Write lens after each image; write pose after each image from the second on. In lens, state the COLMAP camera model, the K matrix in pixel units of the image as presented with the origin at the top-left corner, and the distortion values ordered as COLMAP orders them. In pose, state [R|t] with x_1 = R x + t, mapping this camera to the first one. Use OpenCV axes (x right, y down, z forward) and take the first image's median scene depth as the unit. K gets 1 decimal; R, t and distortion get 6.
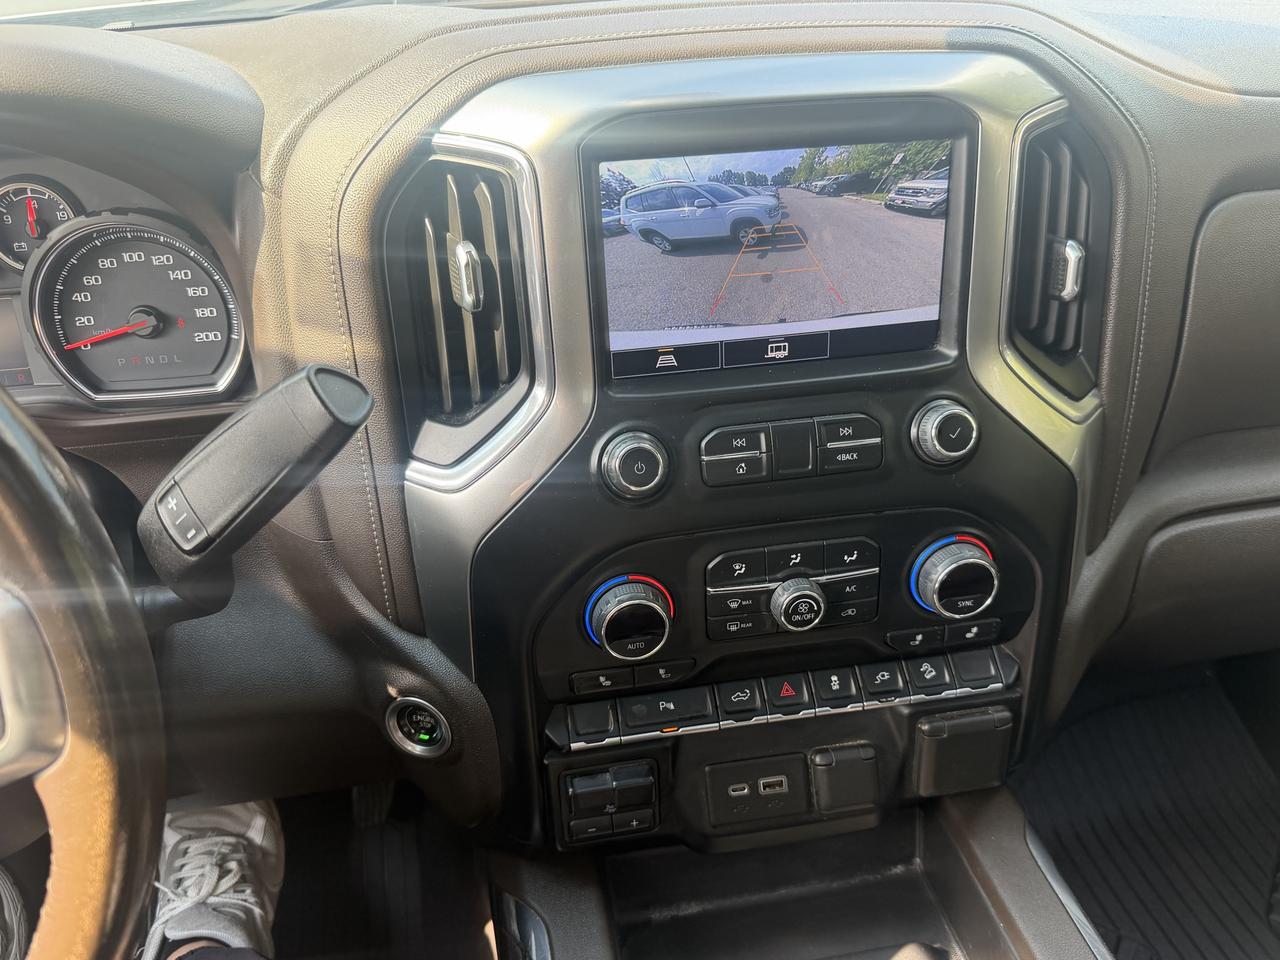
lens RADIAL K [[1040.8, 0, 640.0], [0, 1040.8, 480.0], [0, 0, 1]] dist [-0.000515, -0.006519]
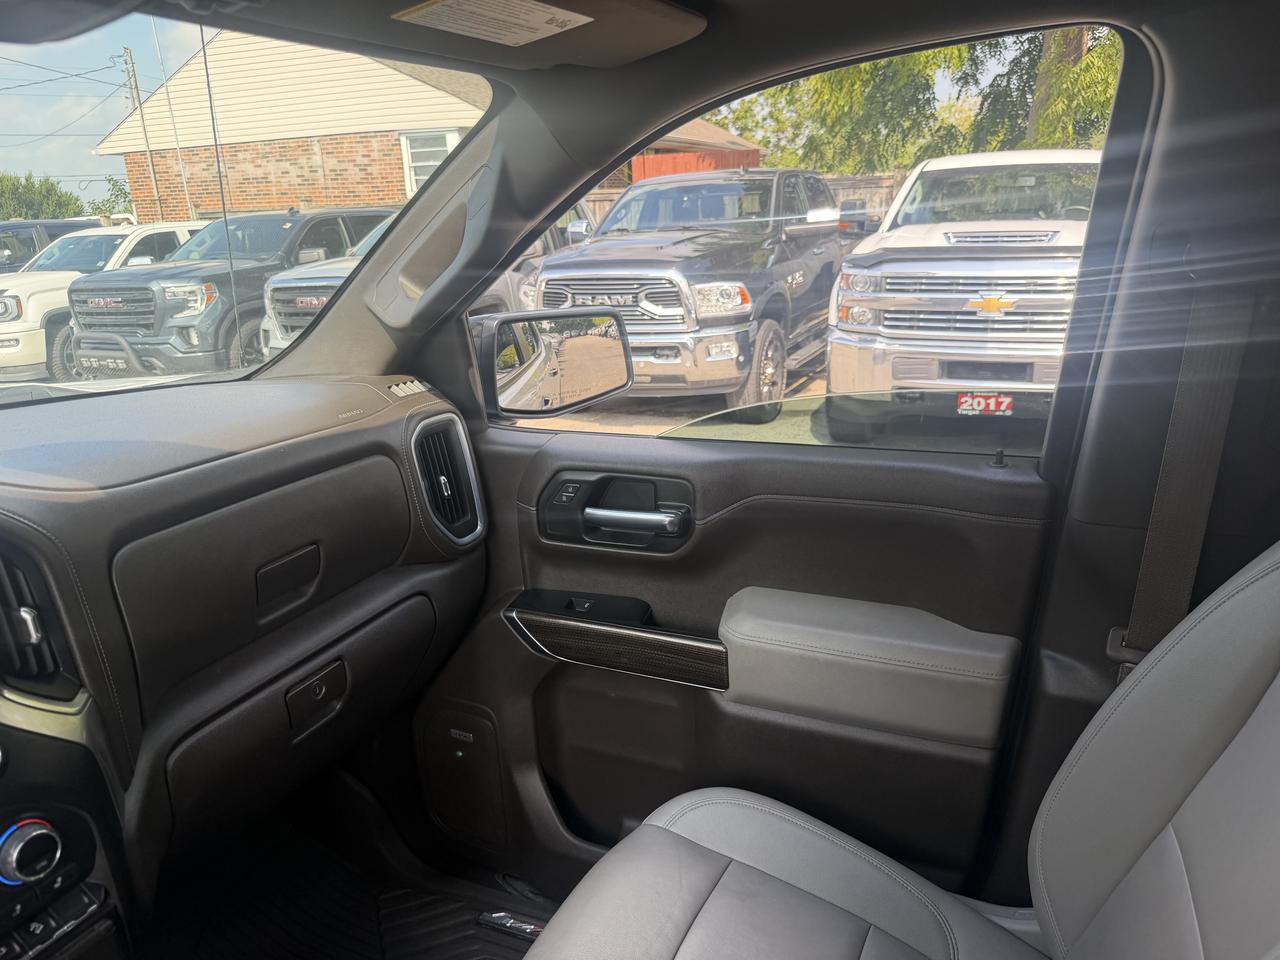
lens RADIAL K [[897.1, 0, 640.0], [0, 897.1, 480.0], [0, 0, 1]] dist [0.019906, -0.025974]
pose [[0.558502, -0.226854, 0.797880, -0.091187], [0.426072, 0.903747, -0.041289, 0.041022], [-0.711715, 0.363014, 0.601400, -0.505408]]
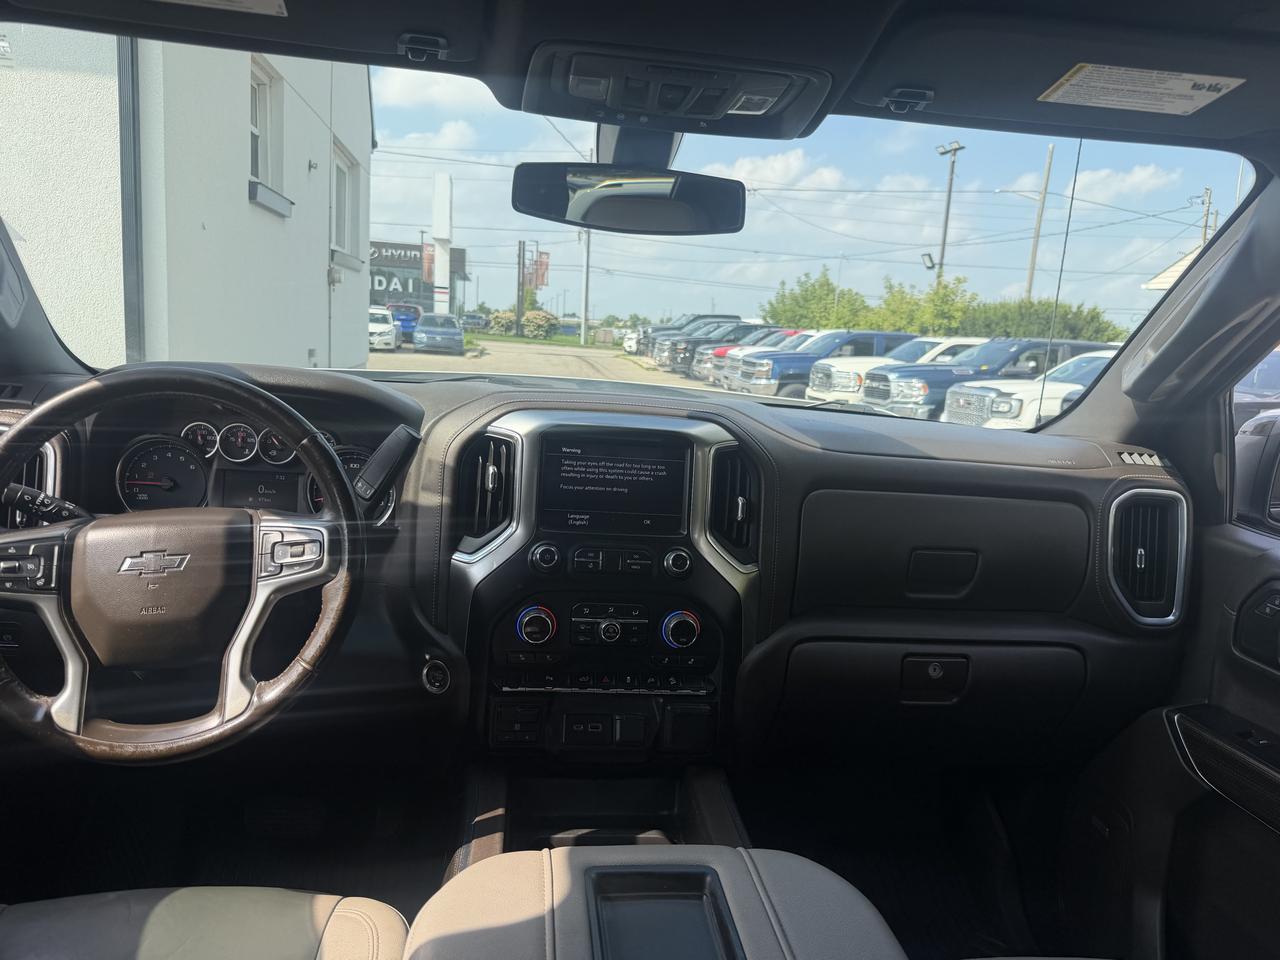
lens RADIAL K [[888.9, 0, 640.0], [0, 888.9, 473.6], [0, 0, 1]] dist [0.081937, -0.113416]
pose [[0.993977, 0.103646, -0.035591, 0.246651], [-0.109541, 0.930360, -0.349902, 0.469580], [-0.003153, 0.351693, 0.936110, -0.955138]]
